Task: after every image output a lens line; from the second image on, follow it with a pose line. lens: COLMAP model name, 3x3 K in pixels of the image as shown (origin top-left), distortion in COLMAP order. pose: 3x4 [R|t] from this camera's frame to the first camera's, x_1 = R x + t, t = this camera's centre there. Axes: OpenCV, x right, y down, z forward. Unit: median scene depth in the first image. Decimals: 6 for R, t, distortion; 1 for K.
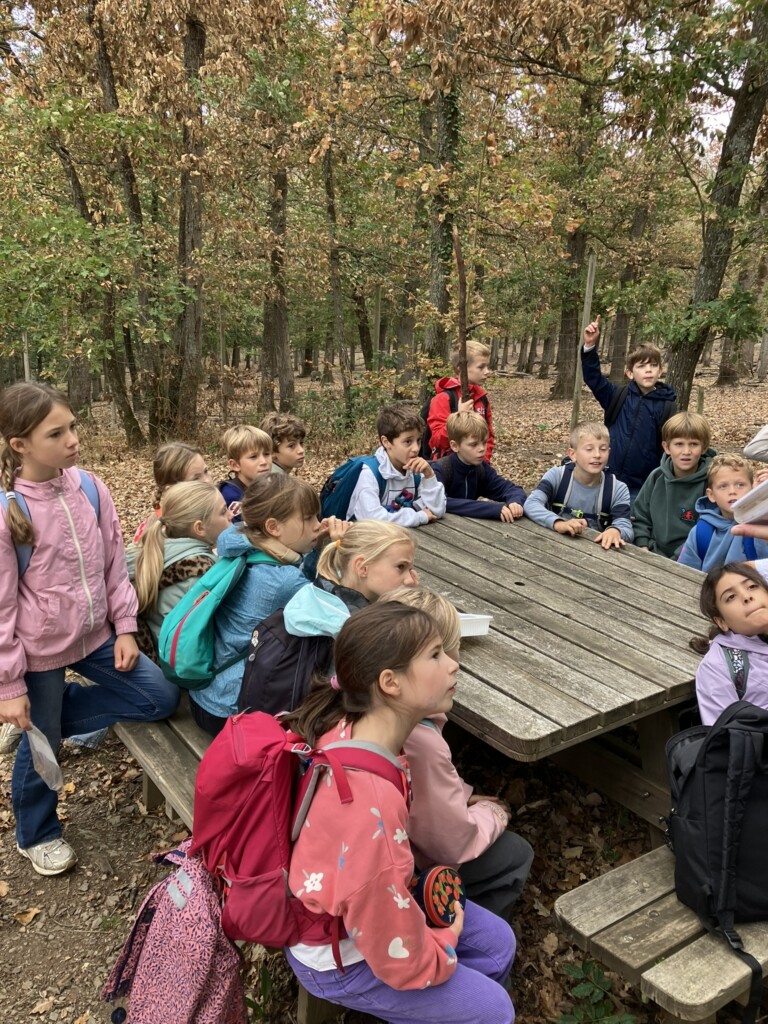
lens RADIAL K [[849.1, 0, 399.5], [0, 849.1, 520.2], [0, 0, 1]] dist [0.008635, -0.014357]
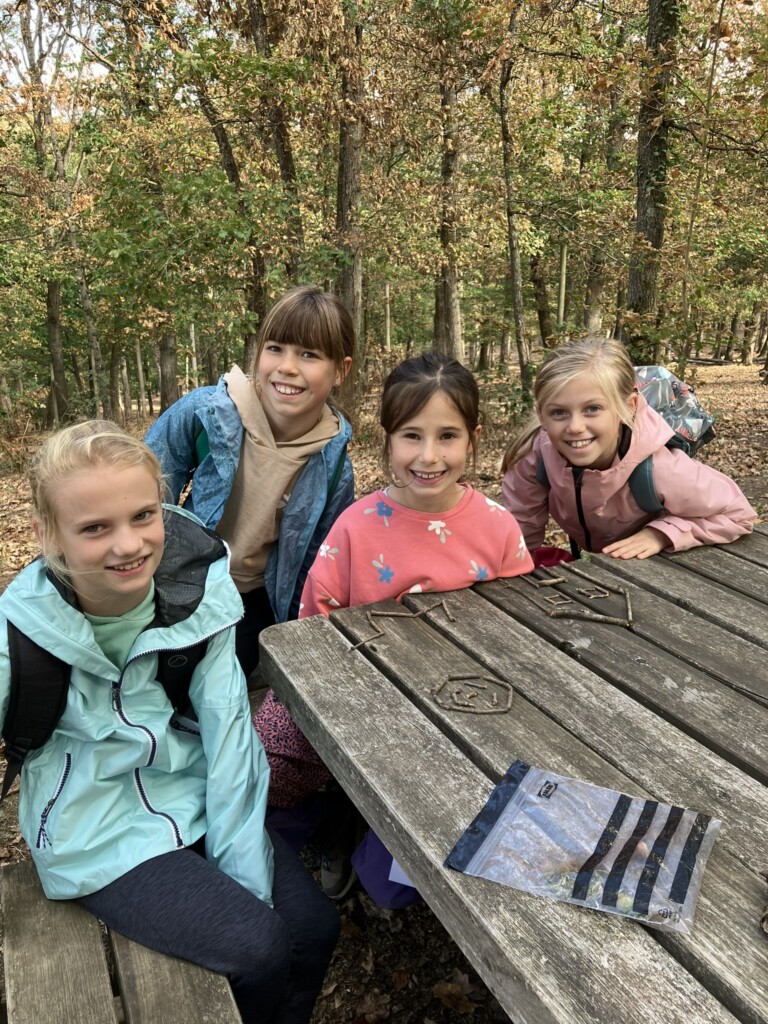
lens RADIAL K [[849.1, 0, 399.5], [0, 849.1, 520.2], [0, 0, 1]] dist [0.008635, -0.014357]
pose [[0.979459, 0.016541, -0.200964, -0.012092], [-0.016197, 0.999863, 0.003356, -0.004297], [0.200992, -0.000032, 0.979593, 0.174211]]
